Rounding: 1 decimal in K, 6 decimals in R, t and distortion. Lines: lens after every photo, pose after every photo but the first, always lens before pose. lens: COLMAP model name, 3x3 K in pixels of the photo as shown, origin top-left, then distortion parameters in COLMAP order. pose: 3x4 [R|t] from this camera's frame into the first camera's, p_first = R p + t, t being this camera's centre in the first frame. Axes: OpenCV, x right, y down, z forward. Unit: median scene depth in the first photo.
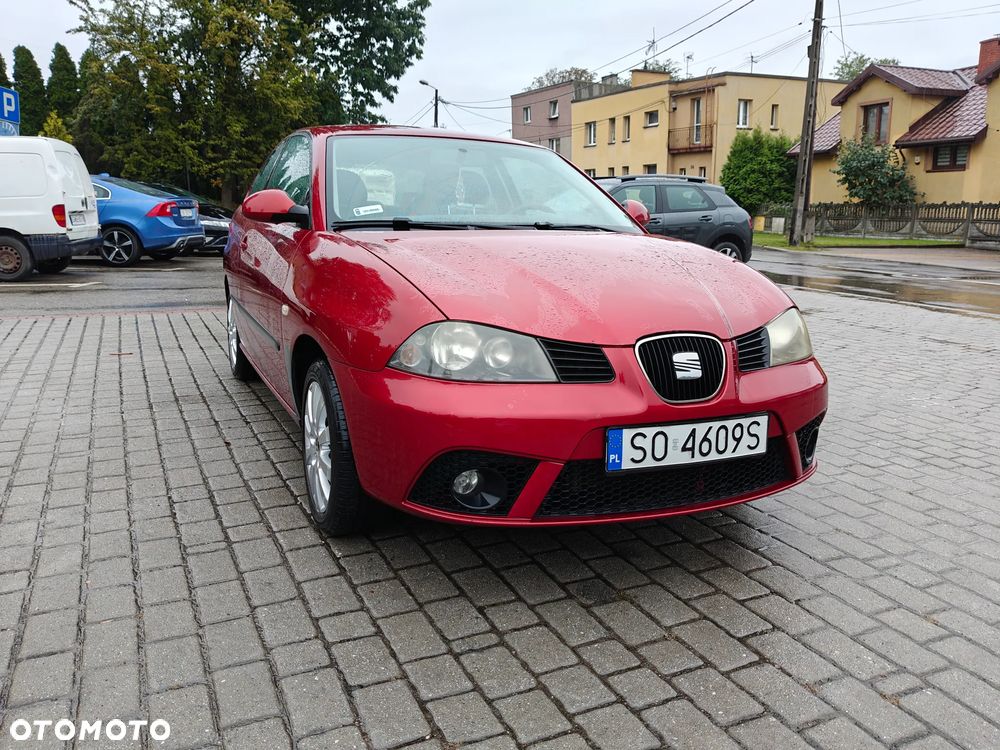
lens RADIAL K [[802.2, 0, 500.9], [0, 802.2, 359.8], [0, 0, 1]] dist [0.006308, -0.019421]
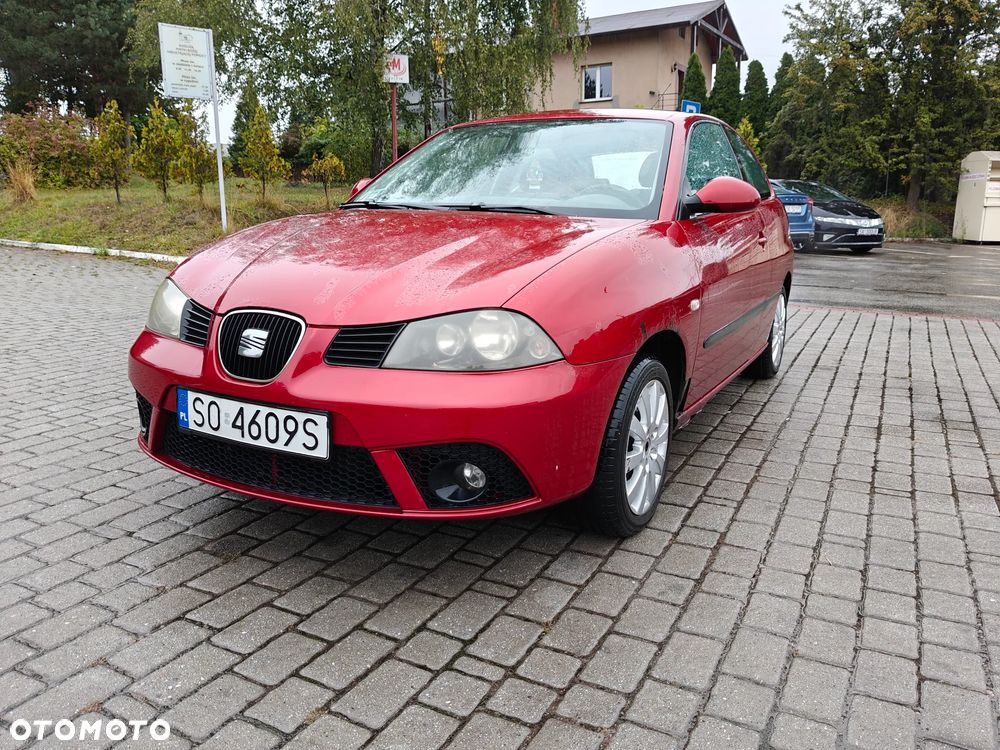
lens RADIAL K [[802.2, 0, 500.9], [0, 802.2, 359.8], [0, 0, 1]] dist [0.006308, -0.019421]
pose [[0.622774, 0.145873, -0.768683, 1.159475], [-0.146346, 0.986845, 0.068706, -0.082592], [0.768593, 0.069706, 0.635930, 0.611273]]
